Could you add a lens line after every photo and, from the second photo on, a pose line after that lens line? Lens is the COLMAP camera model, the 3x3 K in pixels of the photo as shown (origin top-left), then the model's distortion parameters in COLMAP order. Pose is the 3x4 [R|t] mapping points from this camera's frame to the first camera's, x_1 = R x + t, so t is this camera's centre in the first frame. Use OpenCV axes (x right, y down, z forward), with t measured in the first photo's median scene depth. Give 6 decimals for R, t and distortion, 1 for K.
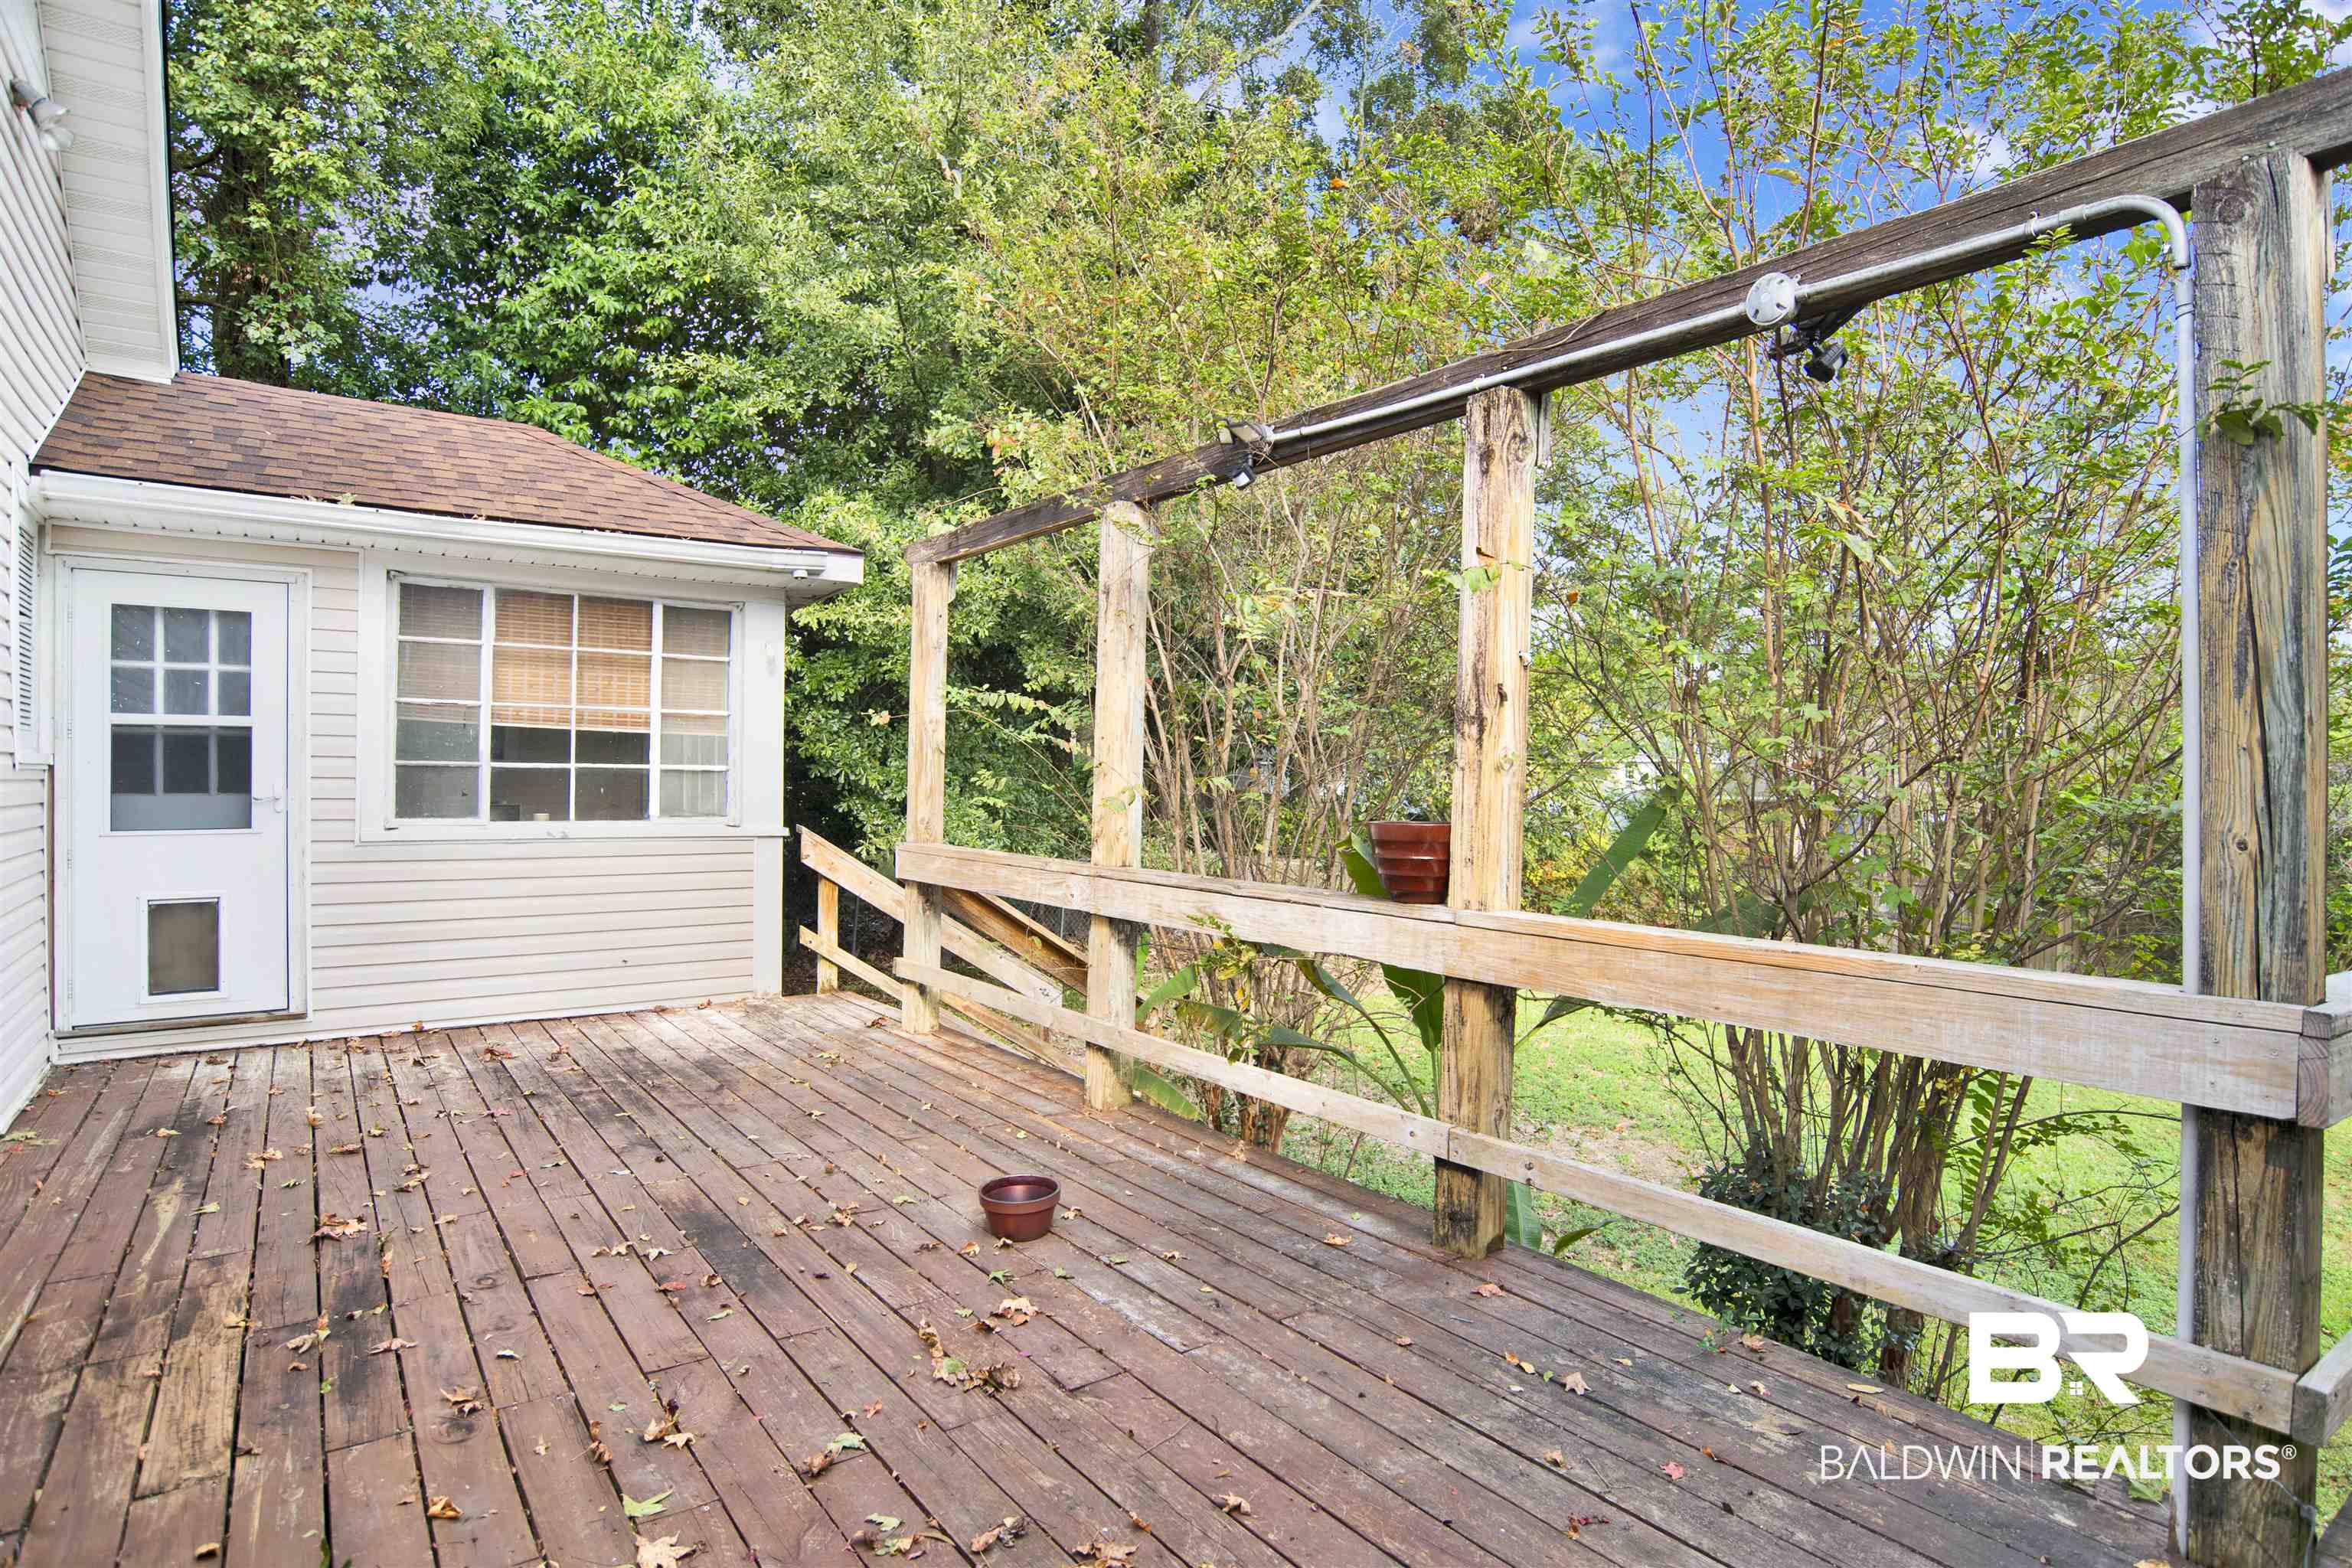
lens RADIAL K [[1236.3, 0, 1176.0], [0, 1236.3, 784.0], [0, 0, 1]] dist [-0.073937, 0.028674]
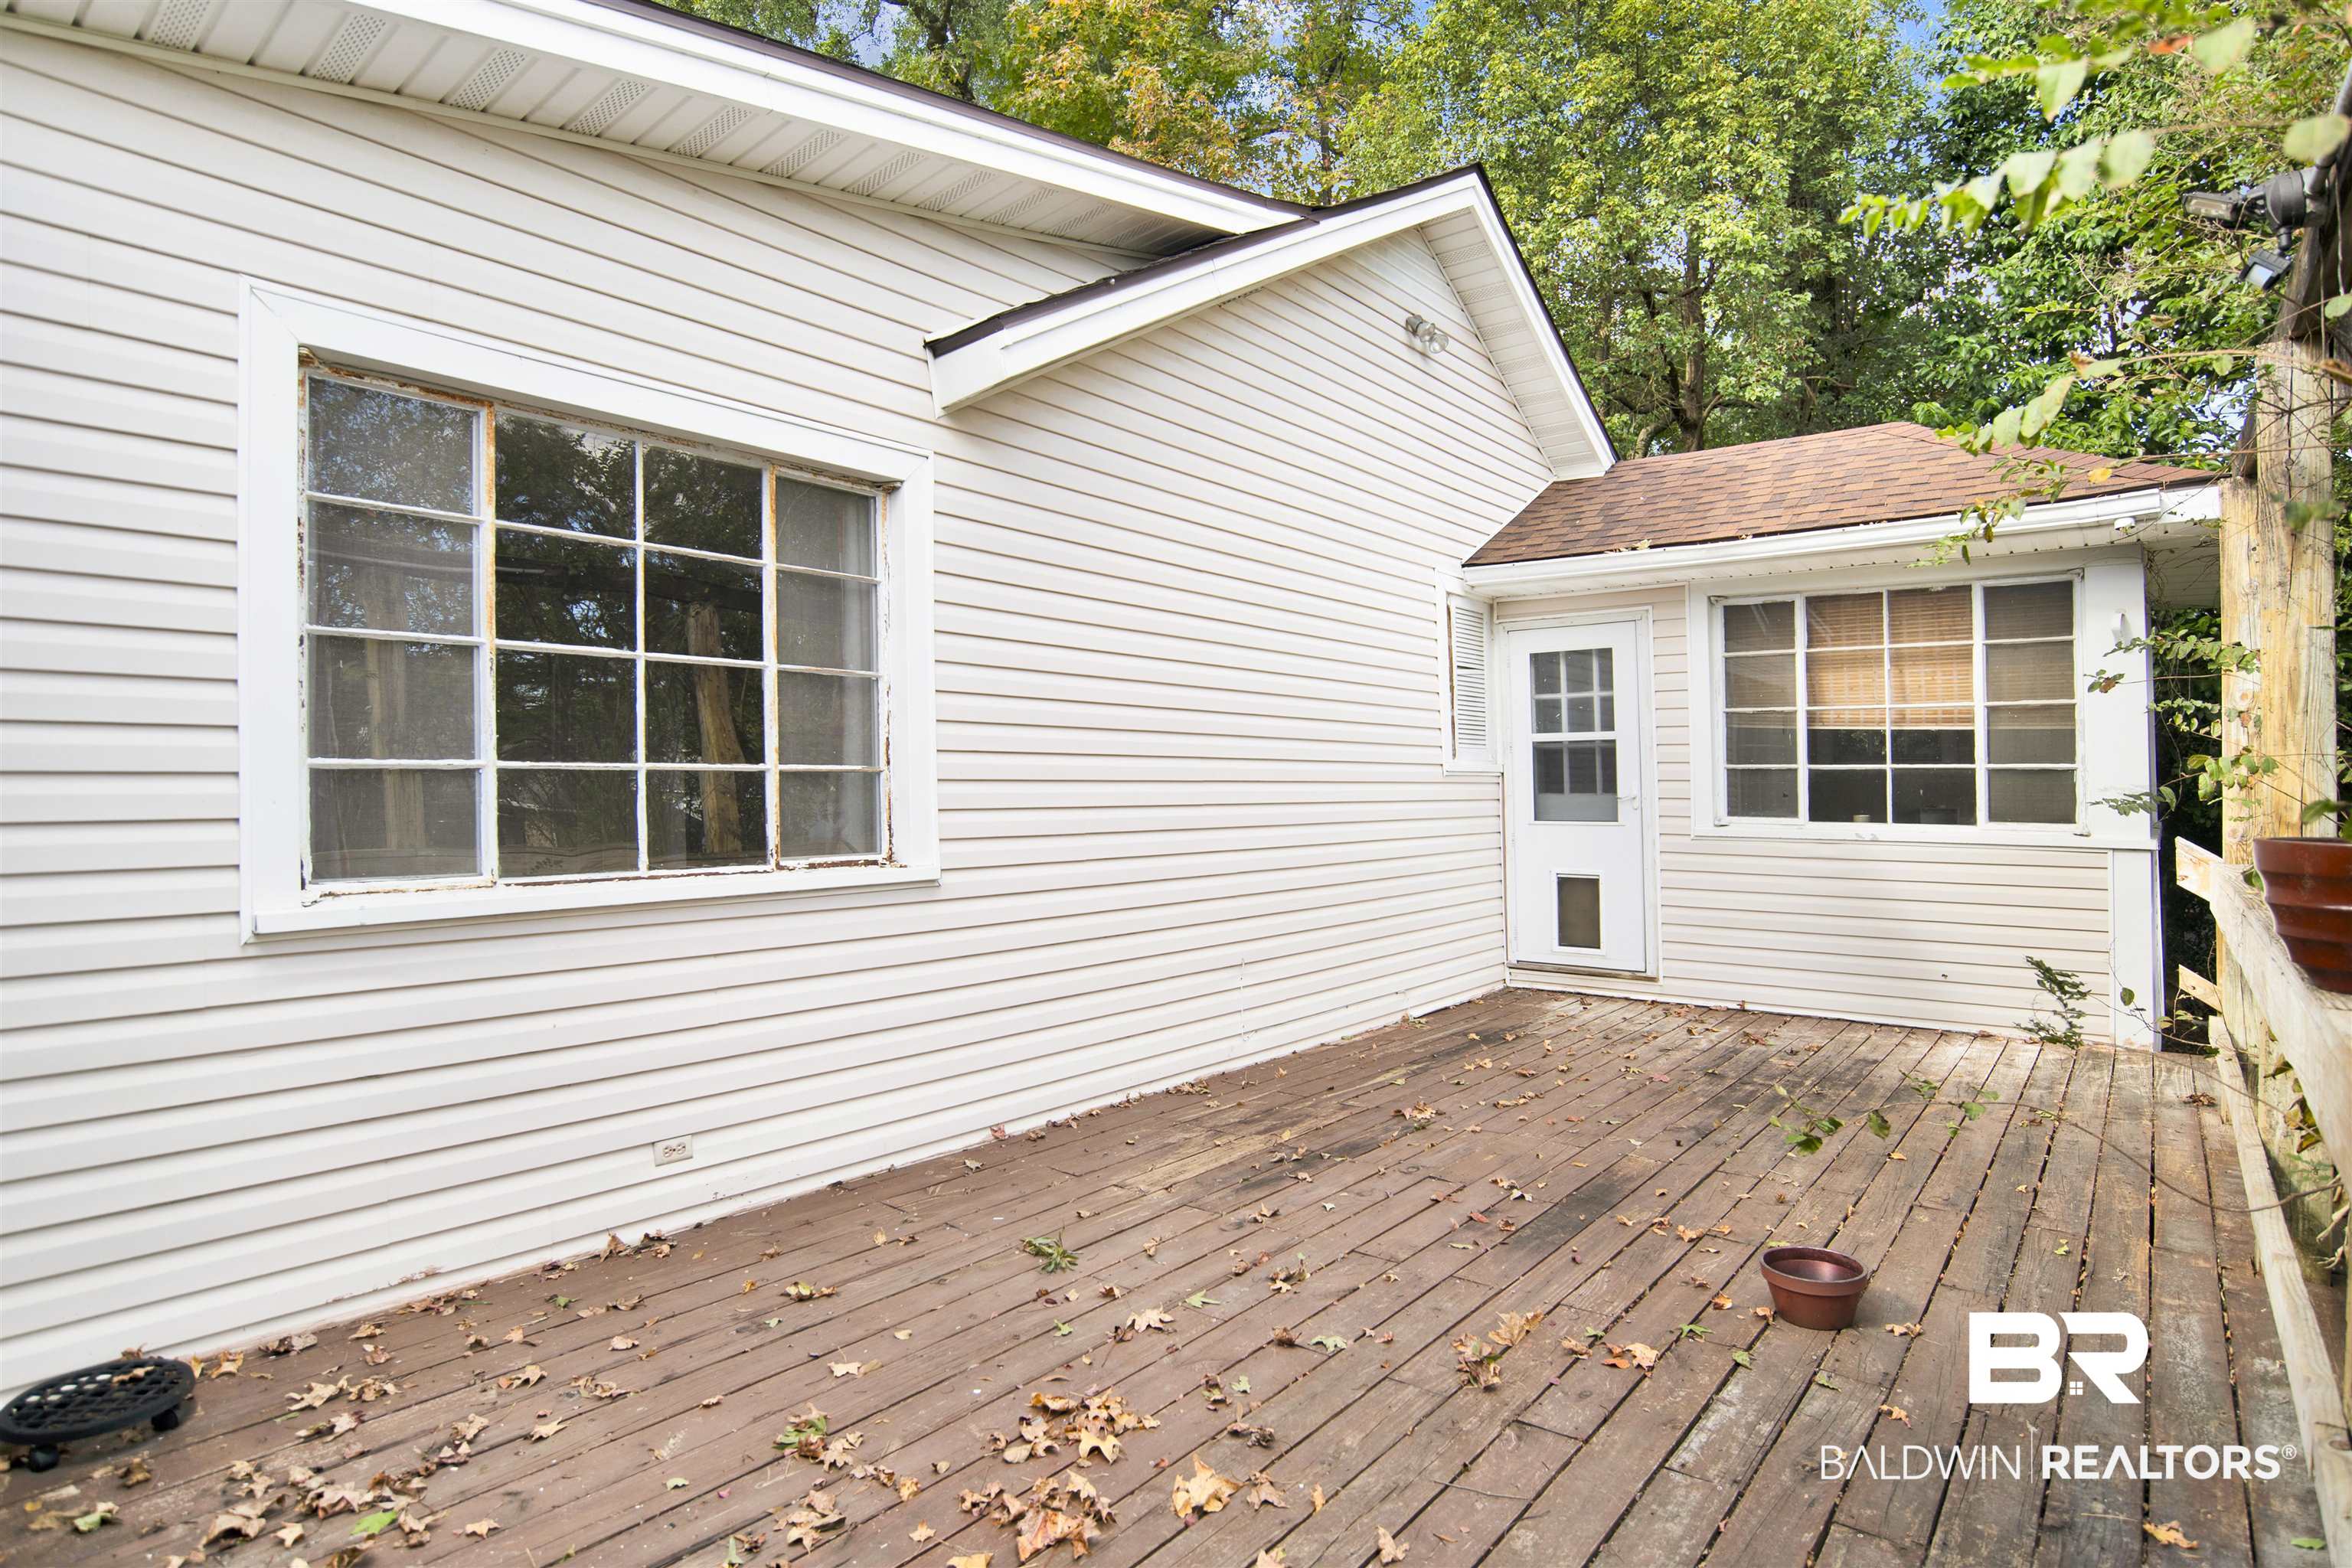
lens RADIAL K [[1236.3, 0, 1176.0], [0, 1236.3, 784.0], [0, 0, 1]] dist [-0.073937, 0.028674]
pose [[0.252676, -0.005810, -0.967534, 0.344687], [-0.003211, 0.999971, -0.006844, 0.008371], [0.967546, 0.004836, 0.252650, 0.235788]]
